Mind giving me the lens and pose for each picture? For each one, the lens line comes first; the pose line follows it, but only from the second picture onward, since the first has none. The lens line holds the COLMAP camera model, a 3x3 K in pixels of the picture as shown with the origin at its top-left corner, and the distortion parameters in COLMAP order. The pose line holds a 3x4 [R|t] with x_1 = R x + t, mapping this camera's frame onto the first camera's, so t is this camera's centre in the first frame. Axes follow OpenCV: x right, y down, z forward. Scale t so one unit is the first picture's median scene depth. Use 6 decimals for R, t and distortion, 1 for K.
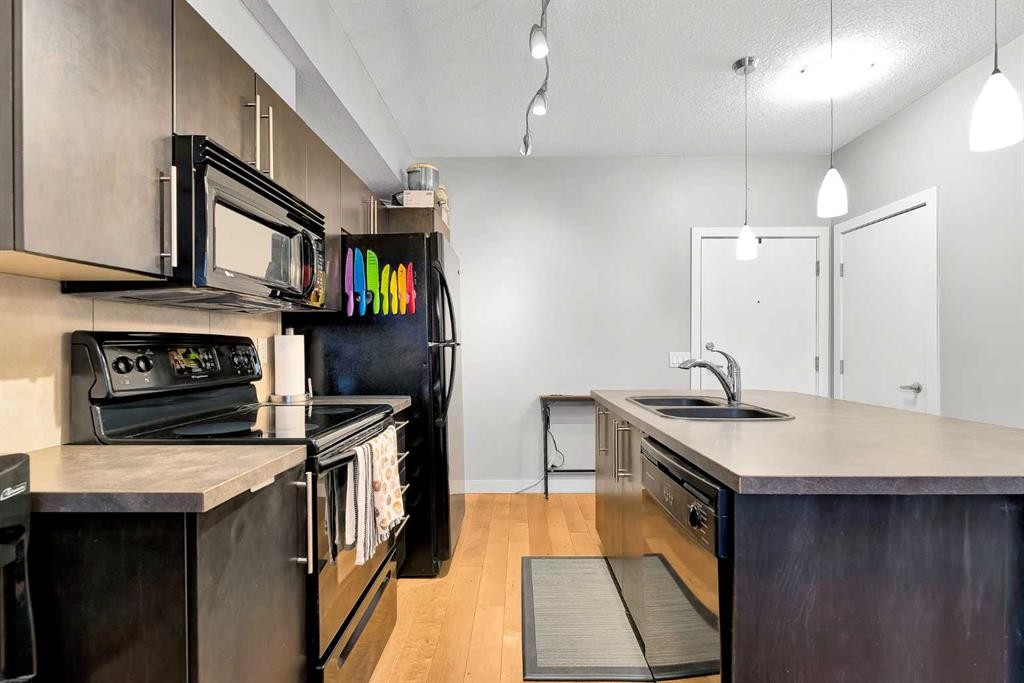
lens RADIAL K [[481.4, 0, 512.8], [0, 481.4, 348.6], [0, 0, 1]] dist [-0.001618, -0.001118]
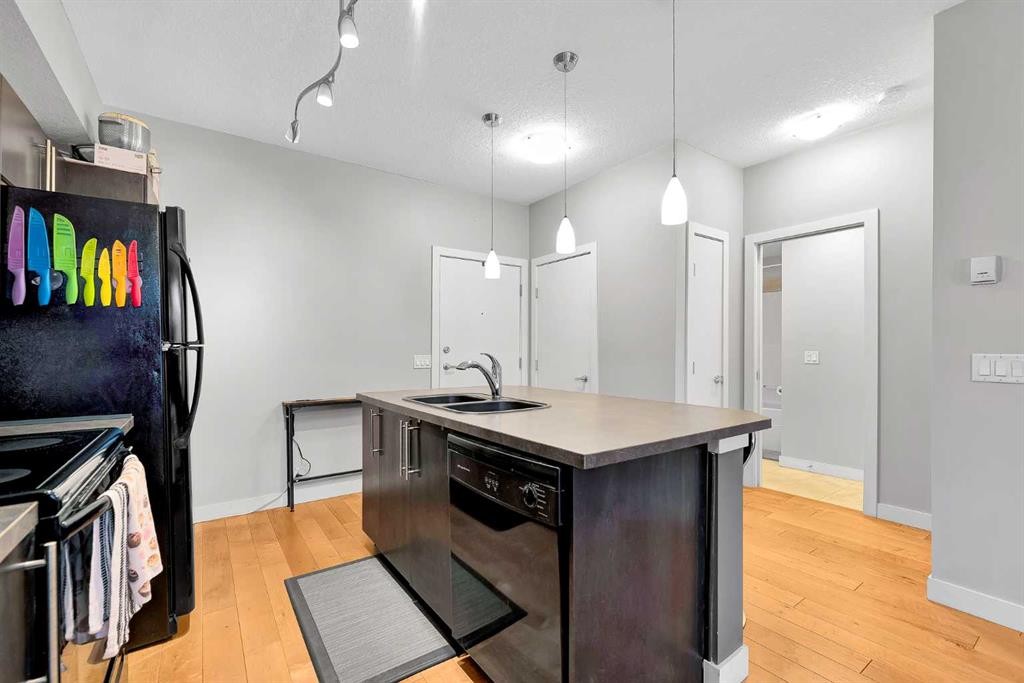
lens RADIAL K [[439.5, 0, 513.3], [0, 439.5, 347.4], [0, 0, 1]] dist [0.003259, -0.001306]
pose [[0.809378, 0.005183, 0.587265, -0.134302], [0.000157, 0.999959, -0.009043, -0.000970], [-0.587288, 0.007411, 0.809344, 0.073782]]
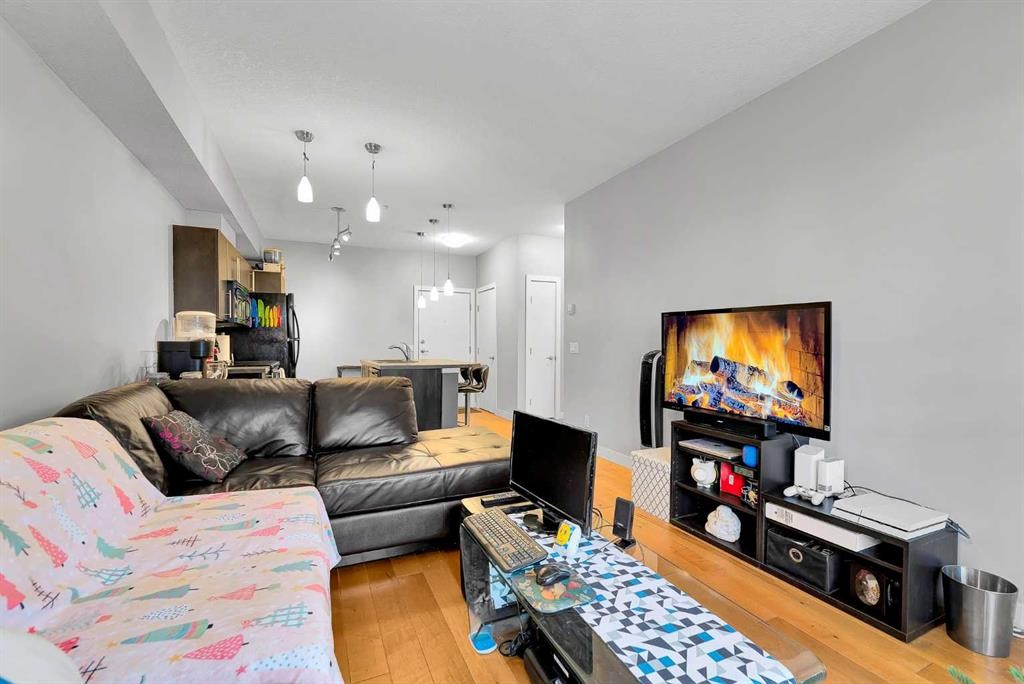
lens RADIAL K [[439.5, 0, 511.2], [0, 439.5, 348.8], [0, 0, 1]] dist [0.003259, -0.001306]
pose [[0.906047, -0.000501, 0.423177, -0.092053], [-0.002750, 0.999971, 0.007072, 0.018873], [-0.423168, -0.007571, 0.906020, -1.489506]]
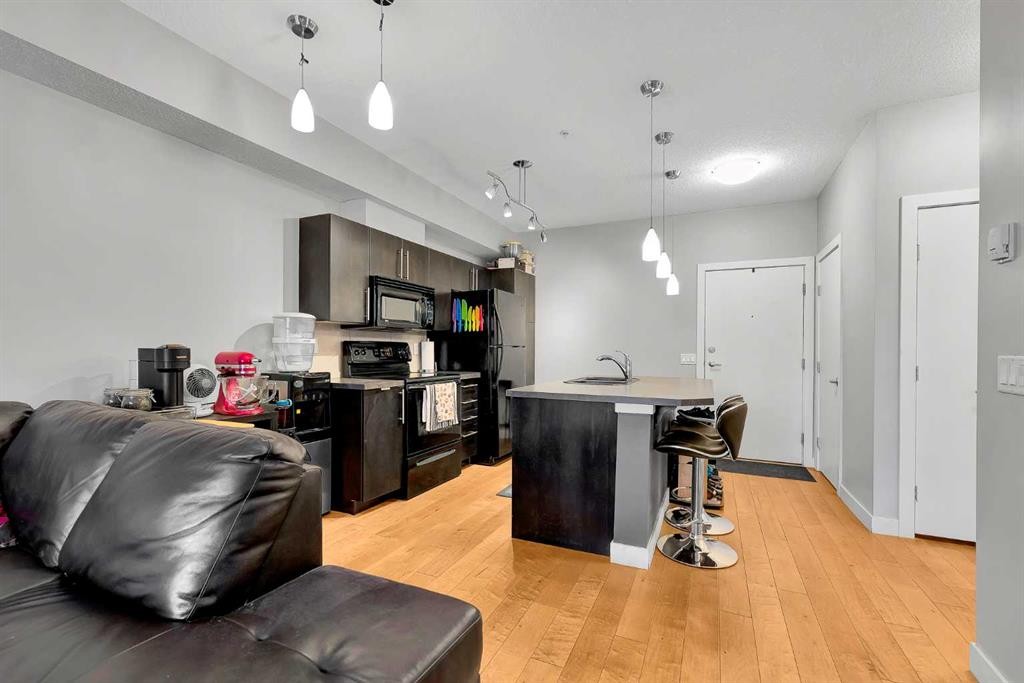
lens RADIAL K [[439.5, 0, 514.3], [0, 439.5, 350.1], [0, 0, 1]] dist [0.003259, -0.001306]
pose [[0.914883, 0.011359, -0.403560, 0.644571], [-0.012072, 0.999927, 0.000777, 0.003286], [0.403539, 0.004161, 0.914953, -0.597636]]
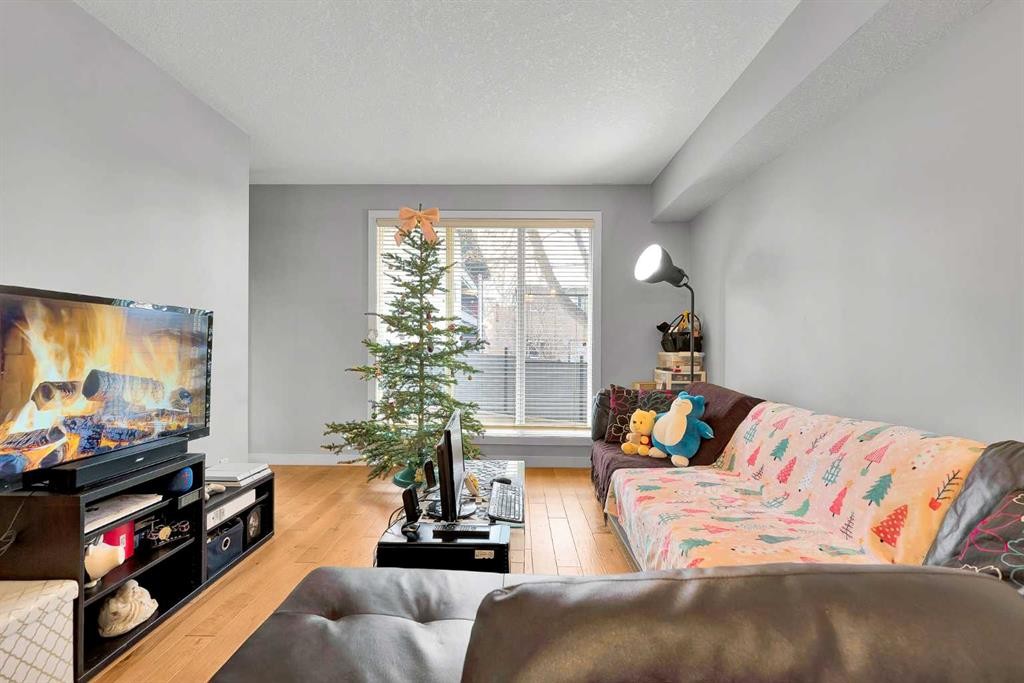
lens RADIAL K [[439.5, 0, 514.3], [0, 439.5, 346.3], [0, 0, 1]] dist [0.003259, -0.001306]
pose [[-0.999997, 0.000034, -0.002609, 0.163662], [0.000011, 0.999962, 0.008675, 0.000193], [0.002609, 0.008675, -0.999959, -0.033207]]
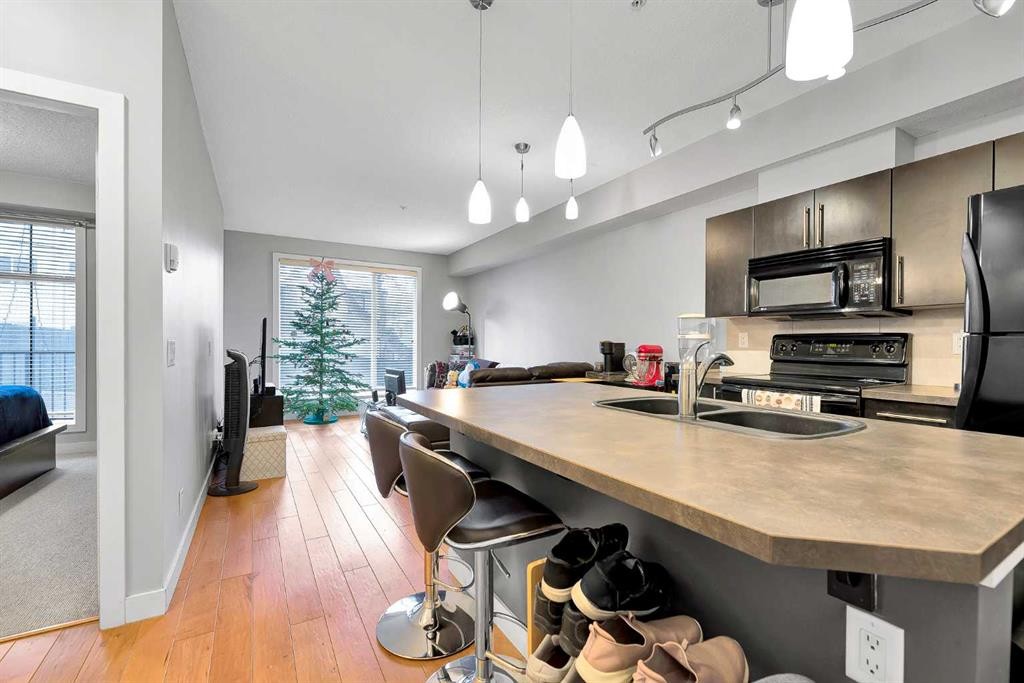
lens RADIAL K [[439.5, 0, 516.2], [0, 439.5, 345.5], [0, 0, 1]] dist [0.003259, -0.001306]
pose [[-0.850497, 0.001458, -0.525978, 0.888069], [-0.004281, 0.999944, 0.009694, 0.003976], [0.525963, 0.010496, -0.850443, 1.243285]]
